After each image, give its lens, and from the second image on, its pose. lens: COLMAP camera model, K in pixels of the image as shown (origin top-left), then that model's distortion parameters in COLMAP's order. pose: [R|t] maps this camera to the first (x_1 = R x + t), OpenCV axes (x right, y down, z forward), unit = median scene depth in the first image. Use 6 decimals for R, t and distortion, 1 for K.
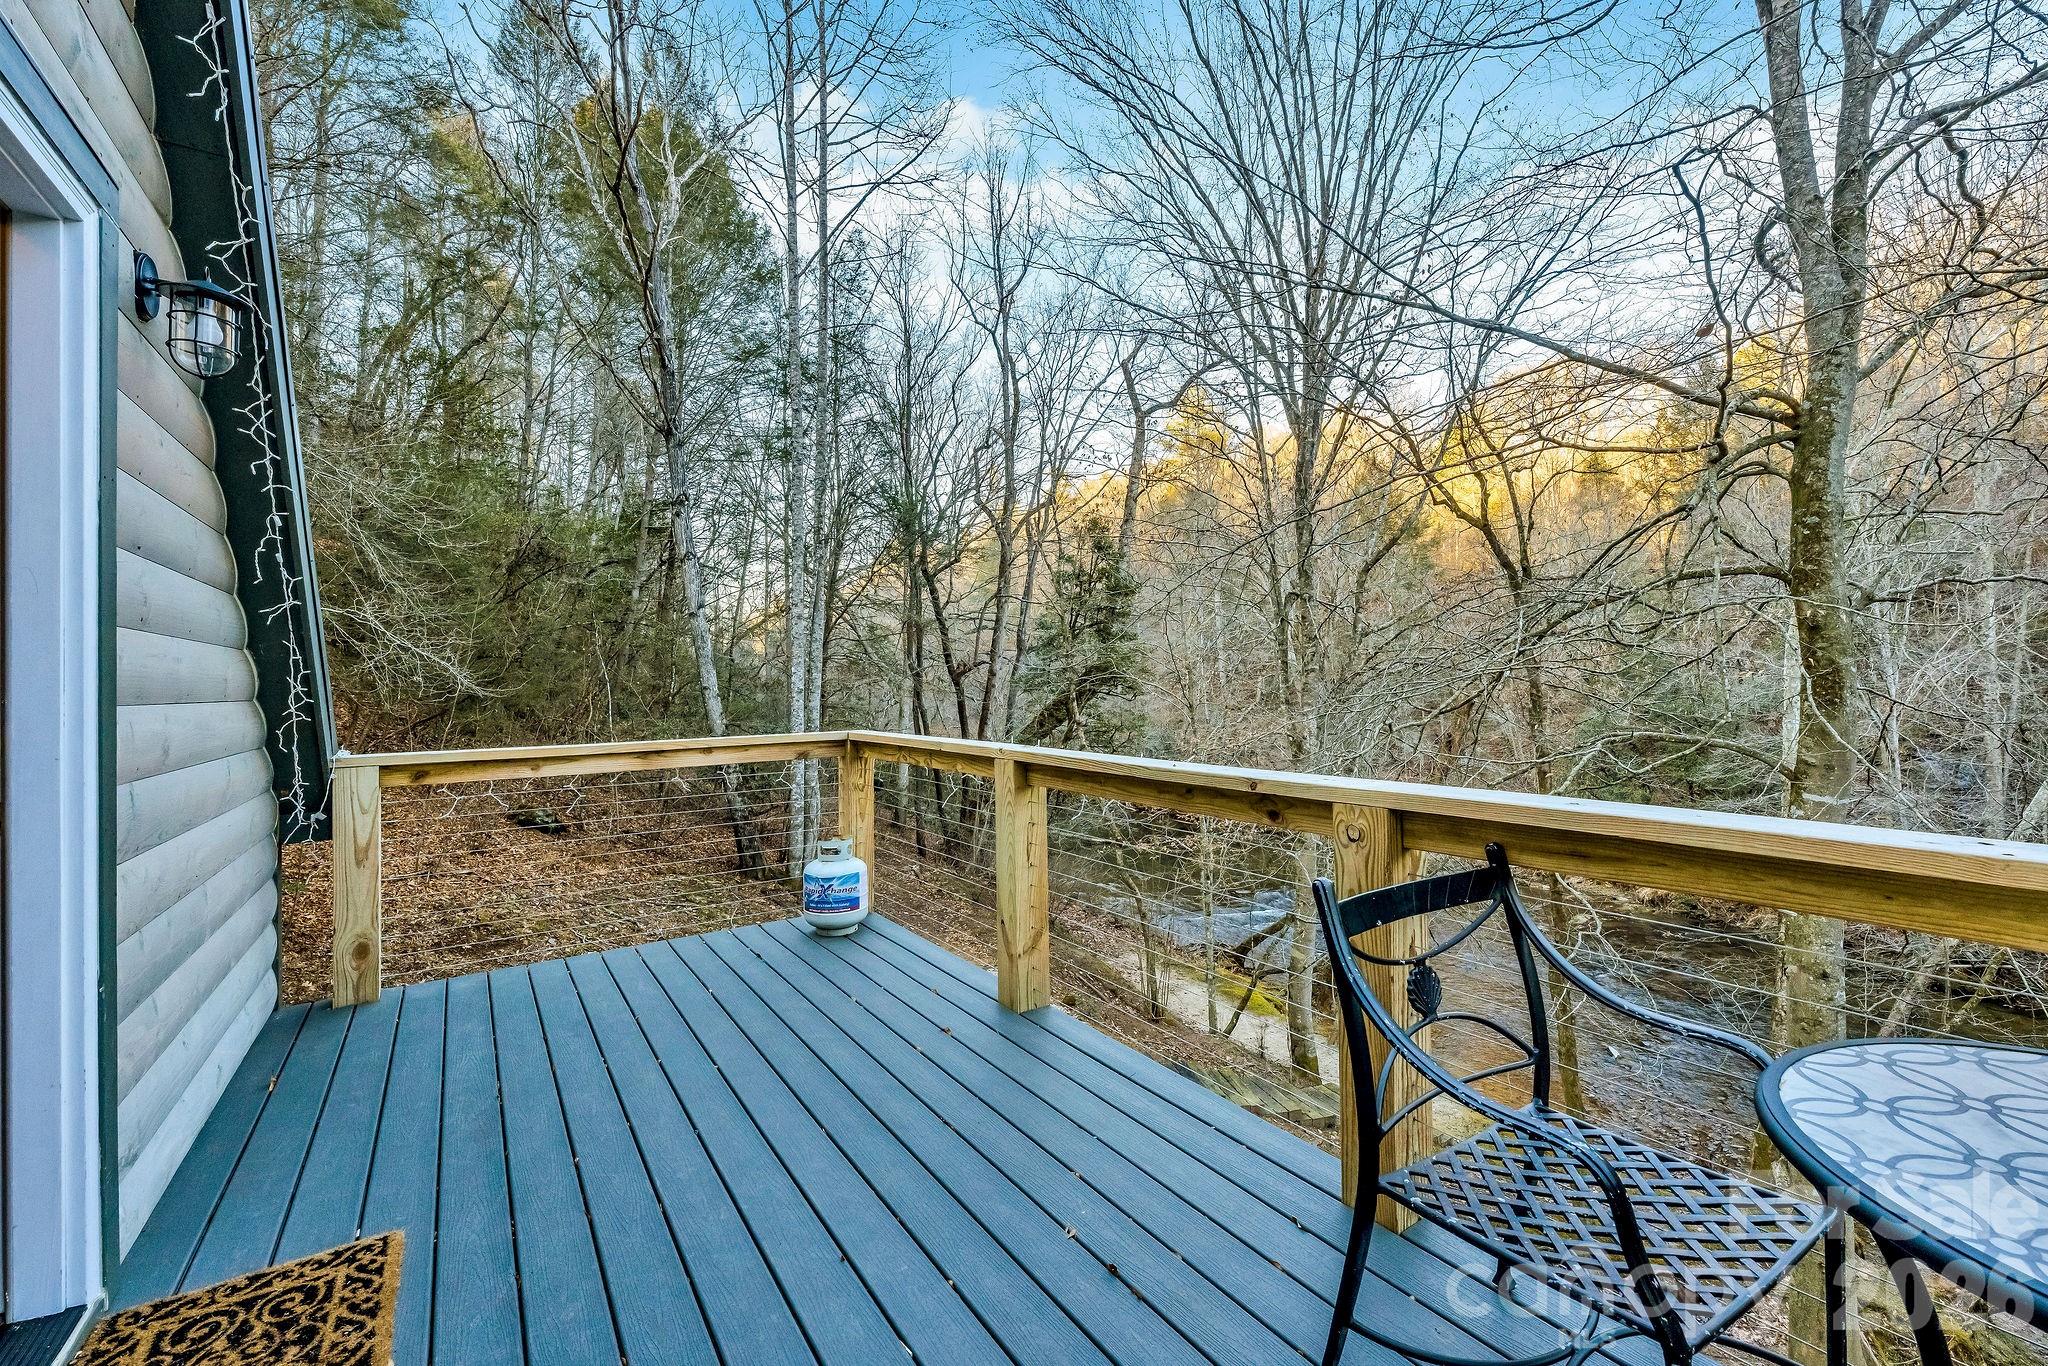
lens RADIAL K [[832.9, 0, 1020.5], [0, 832.9, 670.0], [0, 0, 1]] dist [-0.000247, -0.000039]
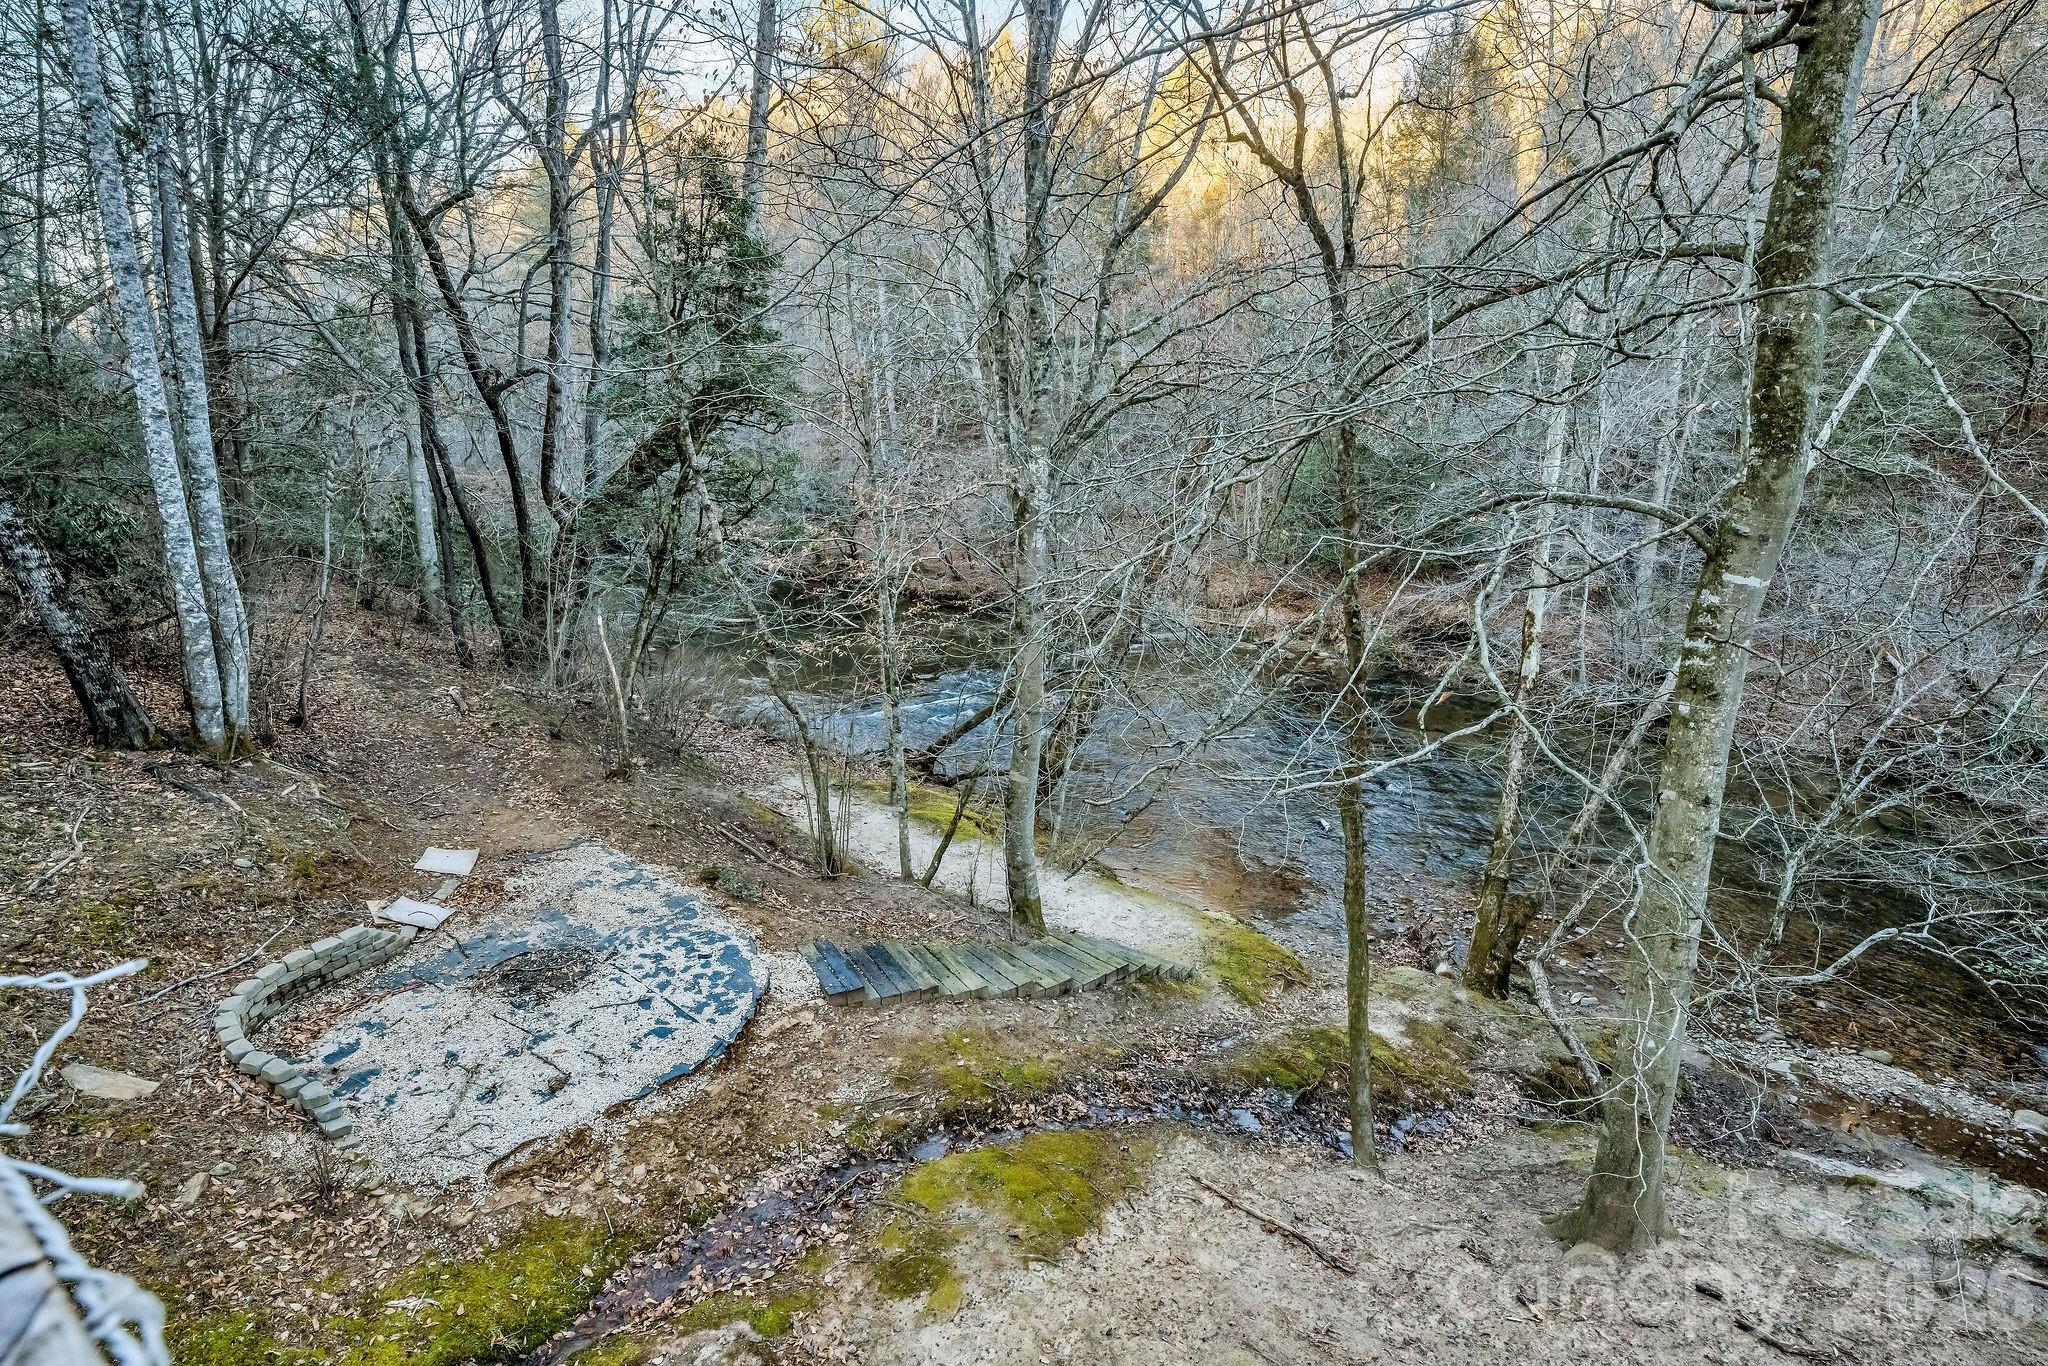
lens RADIAL K [[1031.9, 0, 1035.3], [0, 1031.9, 670.6], [0, 0, 1]] dist [-0.002503, -0.001062]
pose [[0.928492, -0.079305, 0.362786, 0.008204], [-0.018642, 0.965745, 0.258823, 0.001486], [-0.370885, -0.247078, 0.895208, 0.112380]]
